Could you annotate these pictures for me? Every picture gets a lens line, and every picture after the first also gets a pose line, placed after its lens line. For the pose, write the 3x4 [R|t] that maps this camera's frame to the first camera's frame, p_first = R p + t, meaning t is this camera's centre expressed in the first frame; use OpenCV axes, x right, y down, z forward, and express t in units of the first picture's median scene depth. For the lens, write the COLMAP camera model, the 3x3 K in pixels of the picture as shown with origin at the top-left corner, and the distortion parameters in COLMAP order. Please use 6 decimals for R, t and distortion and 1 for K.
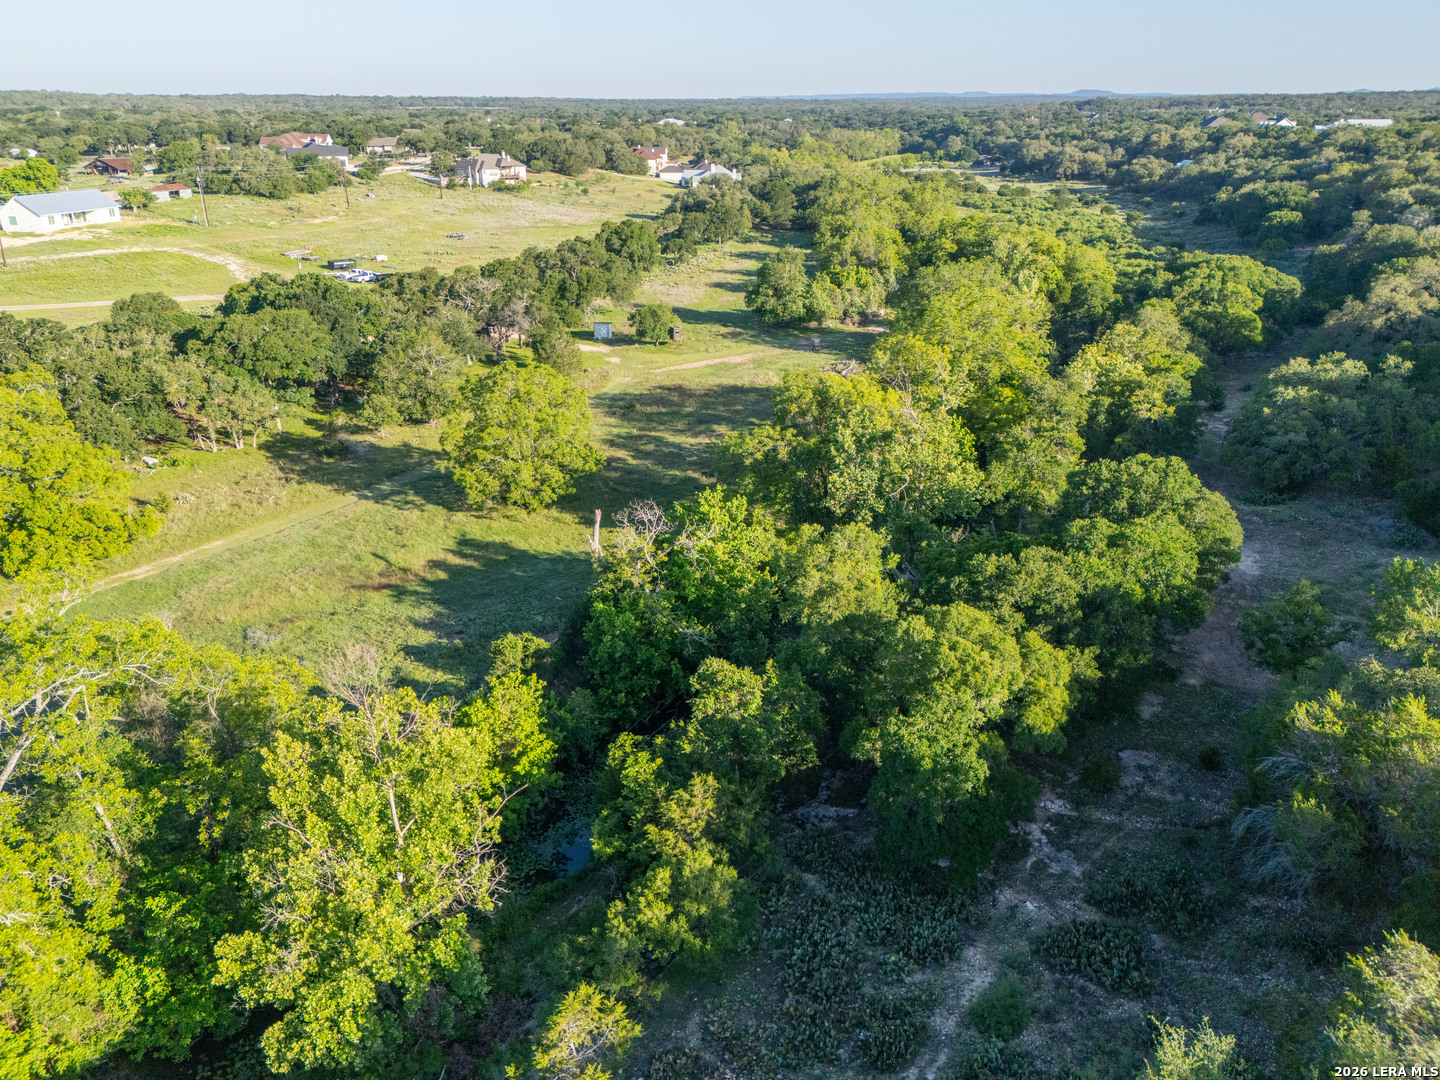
lens RADIAL K [[1061.5, 0, 723.5], [0, 1061.5, 546.1], [0, 0, 1]] dist [0.059070, -0.054243]
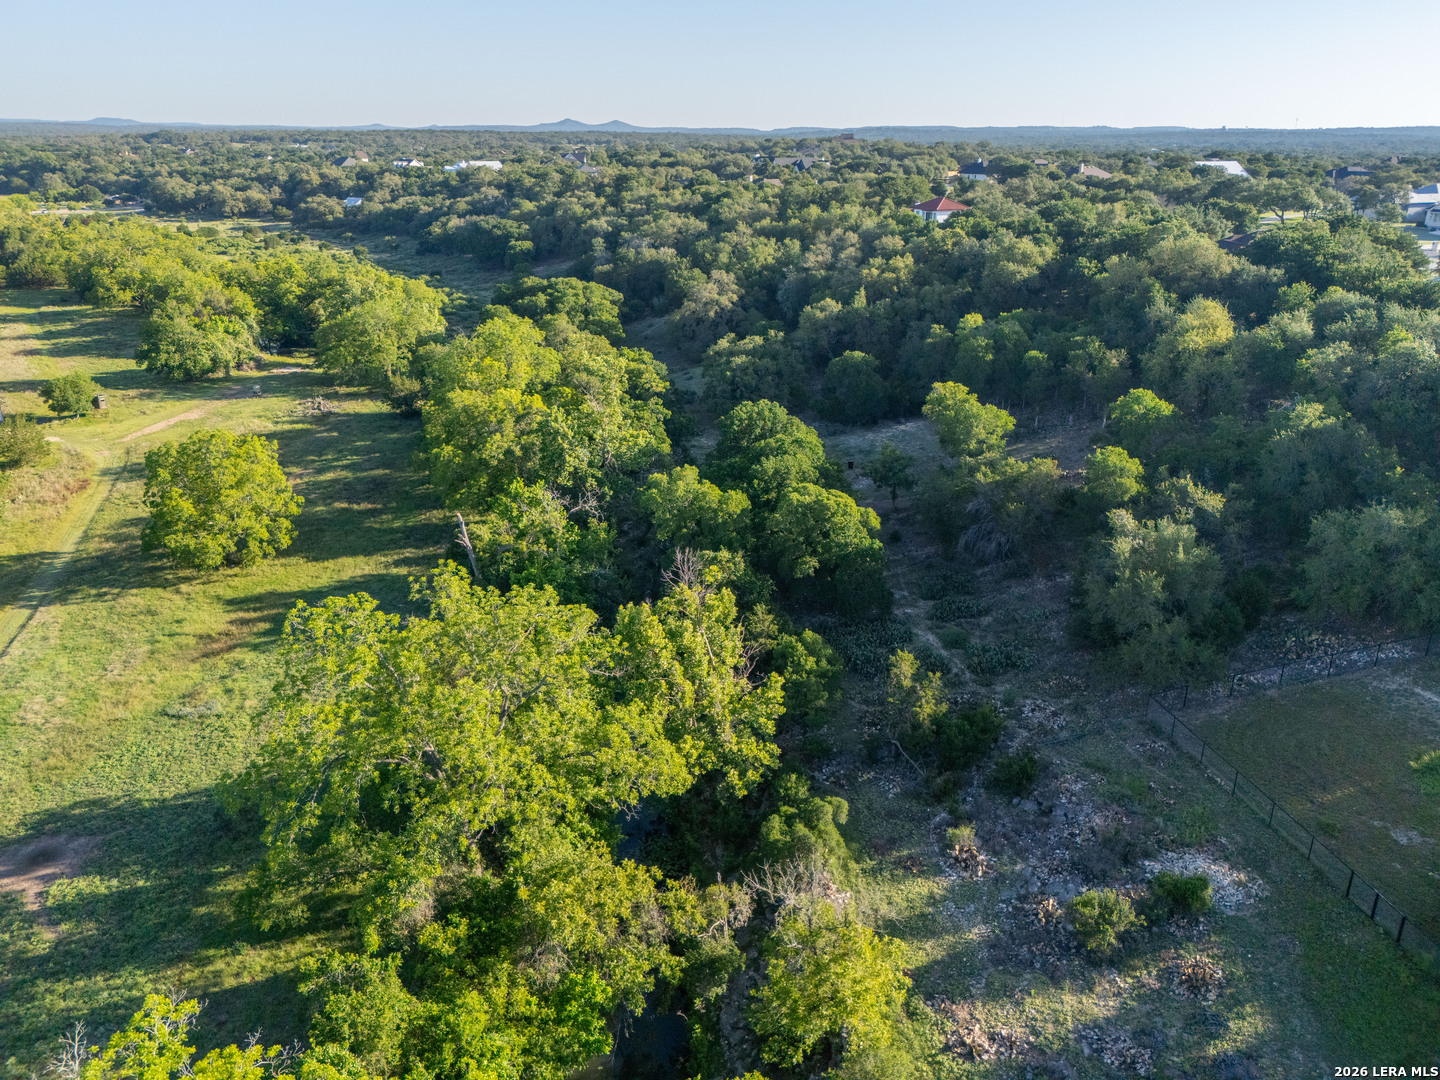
lens RADIAL K [[1061.5, 0, 726.7], [0, 1061.5, 527.4], [0, 0, 1]] dist [0.059070, -0.054243]
pose [[0.694473, -0.244015, 0.676878, -0.251912], [0.269901, 0.960391, 0.069305, -0.005962], [-0.666979, 0.134560, 0.732825, -0.048065]]
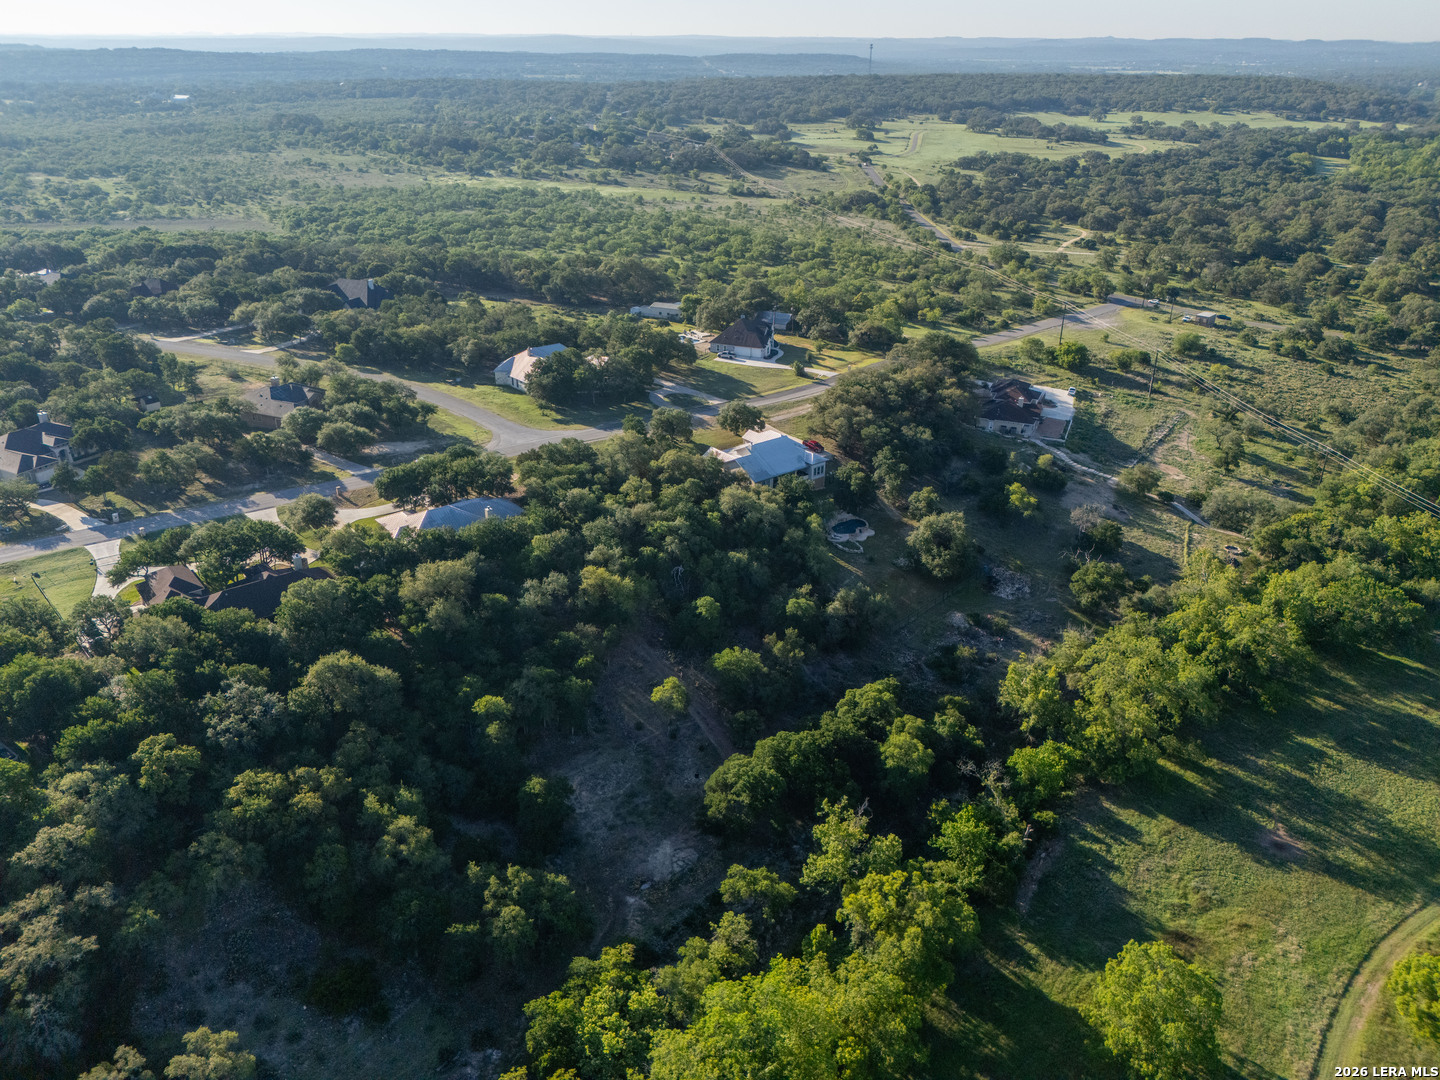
lens RADIAL K [[1061.5, 0, 719.5], [0, 1061.5, 541.9], [0, 0, 1]] dist [0.059070, -0.054243]
pose [[-0.992962, -0.061110, 0.101451, 0.087736], [0.034041, 0.673192, 0.738684, -0.593820], [-0.113437, 0.736938, -0.666374, 0.646409]]
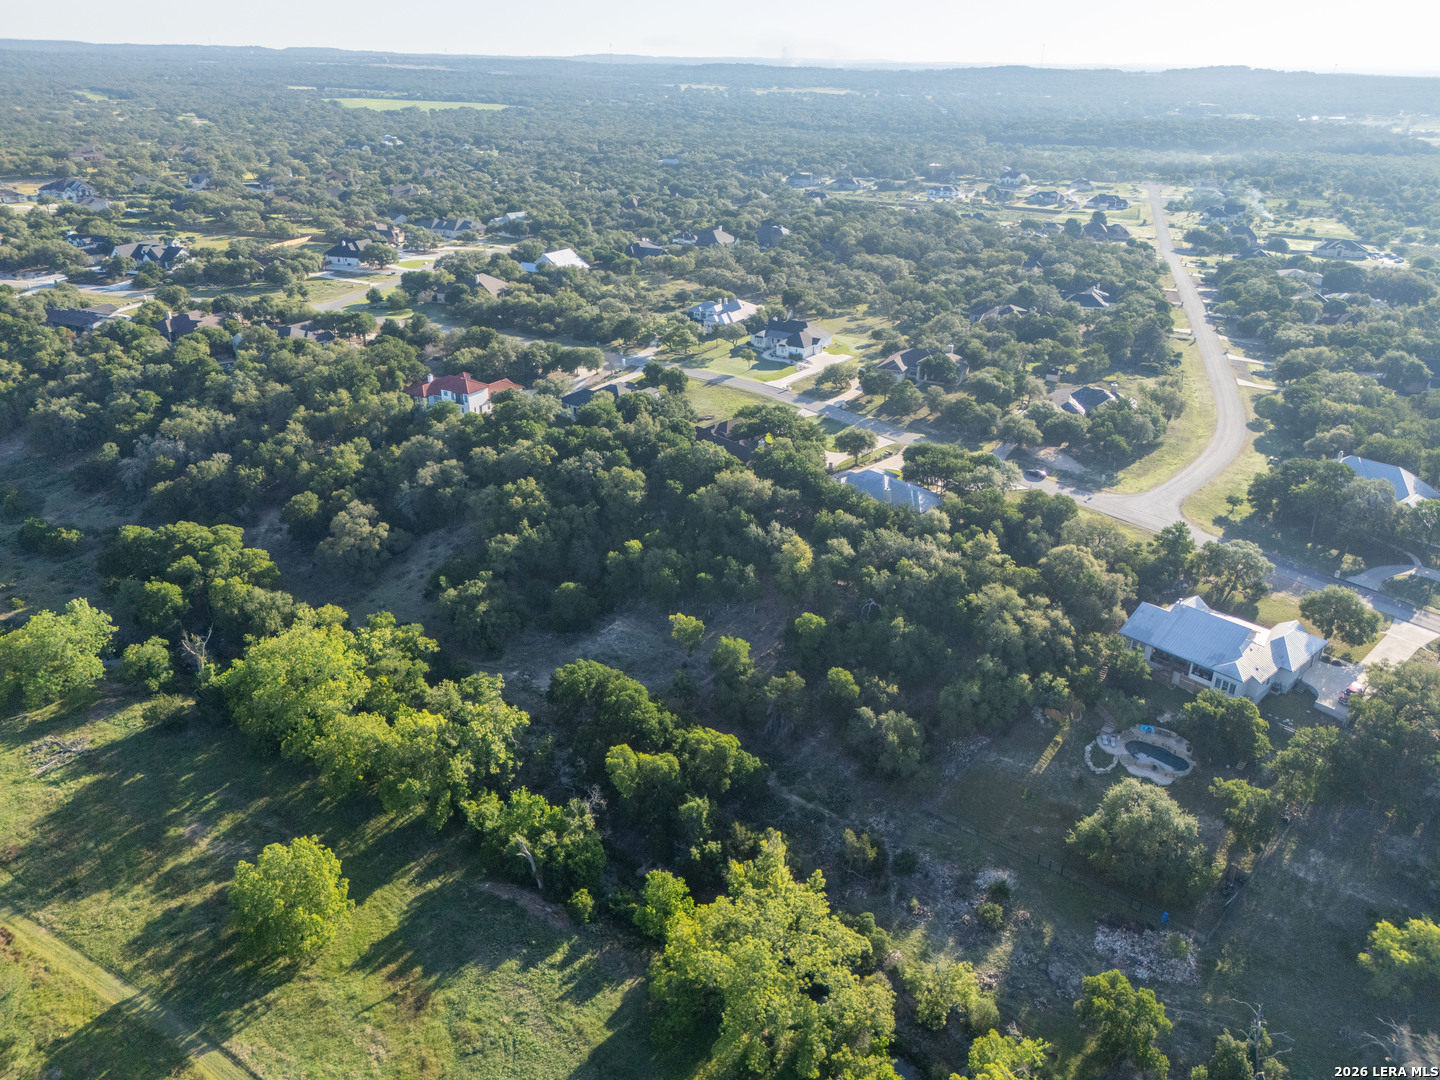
lens RADIAL K [[1061.5, 0, 719.2], [0, 1061.5, 549.3], [0, 0, 1]] dist [0.059070, -0.054243]
pose [[0.073380, -0.416708, 0.906074, -0.532608], [0.374897, 0.853414, 0.362128, -0.340067], [-0.924158, 0.313112, 0.218846, 0.026708]]
